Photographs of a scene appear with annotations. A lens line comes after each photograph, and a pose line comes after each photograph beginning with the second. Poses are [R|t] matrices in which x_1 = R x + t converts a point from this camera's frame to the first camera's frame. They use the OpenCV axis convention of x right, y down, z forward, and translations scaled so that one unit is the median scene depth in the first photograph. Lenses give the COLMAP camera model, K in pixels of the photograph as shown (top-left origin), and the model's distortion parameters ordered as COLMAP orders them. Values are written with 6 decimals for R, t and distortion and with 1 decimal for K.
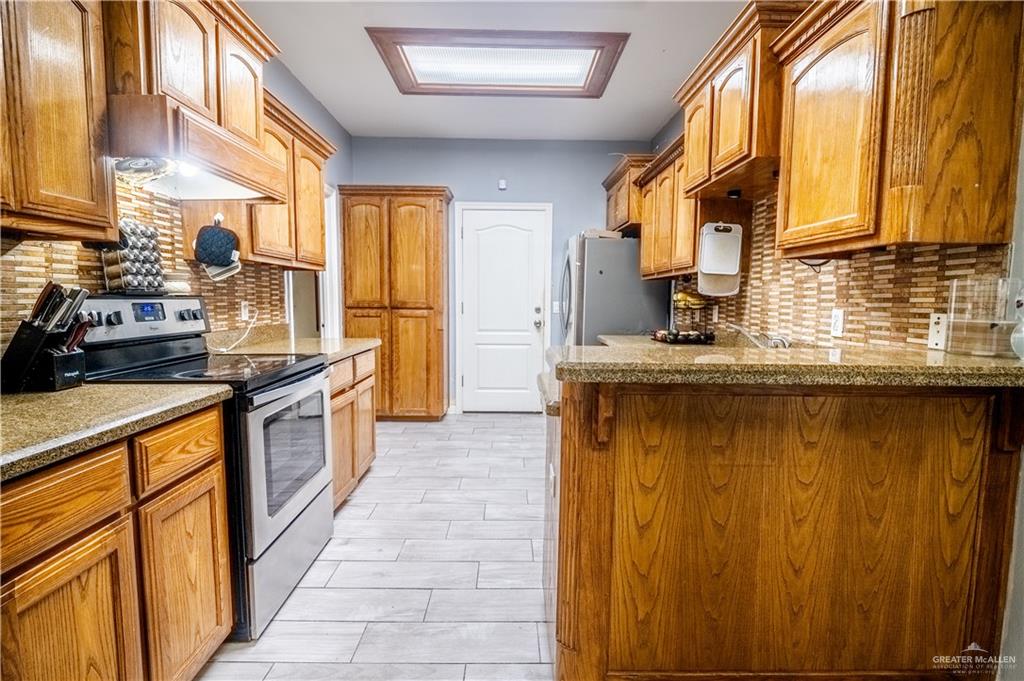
lens RADIAL K [[494.2, 0, 520.5], [0, 494.2, 340.4], [0, 0, 1]] dist [-0.005976, -0.003980]
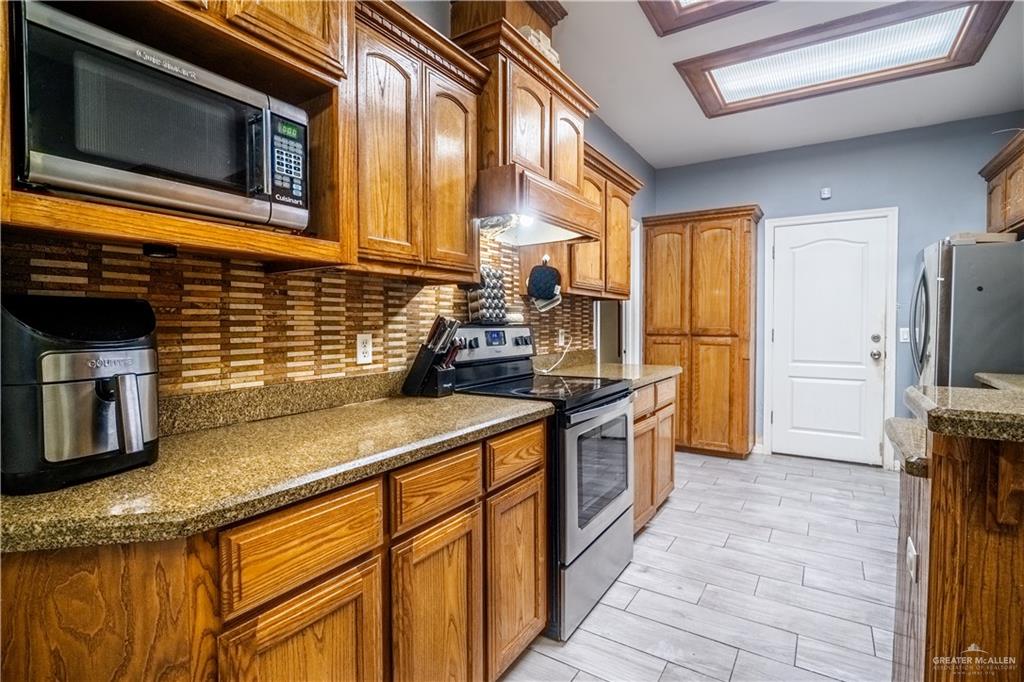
lens RADIAL K [[494.2, 0, 516.1], [0, 494.2, 335.6], [0, 0, 1]] dist [-0.005976, -0.003980]
pose [[0.832600, 0.004297, -0.553858, -0.025610], [-0.039360, 0.997901, -0.051428, -0.002549], [0.552474, 0.064619, 0.831021, -0.003565]]
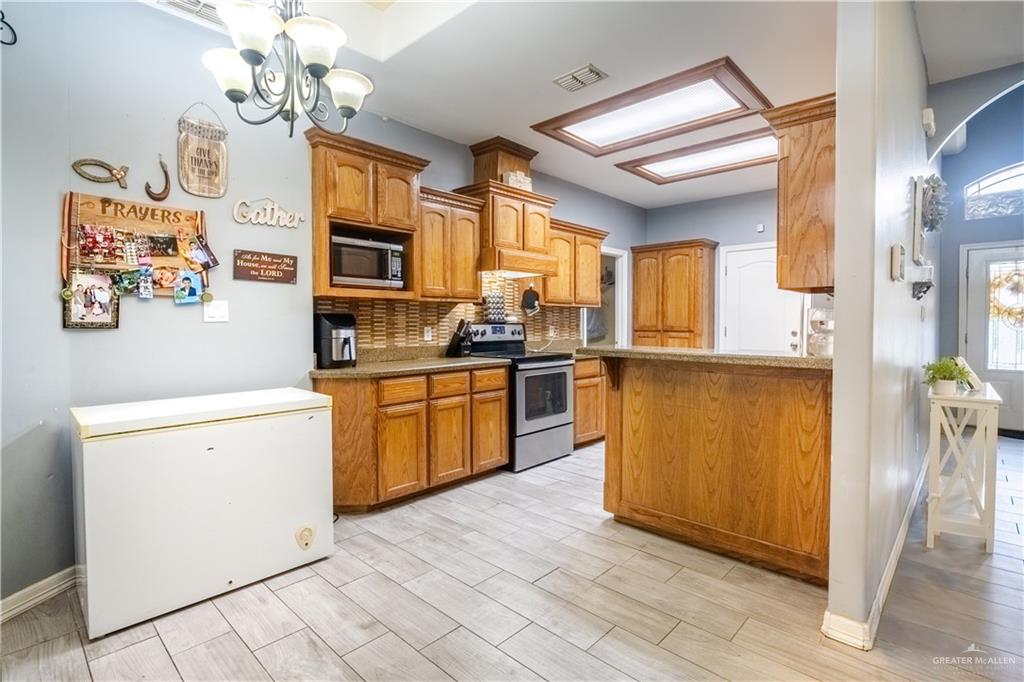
lens RADIAL K [[494.2, 0, 514.6], [0, 494.2, 337.8], [0, 0, 1]] dist [-0.005976, -0.003980]
pose [[0.716551, 0.011933, -0.697433, 0.970744], [-0.053748, 0.997825, -0.038149, 0.065641], [0.695461, 0.064822, 0.715634, -0.639851]]
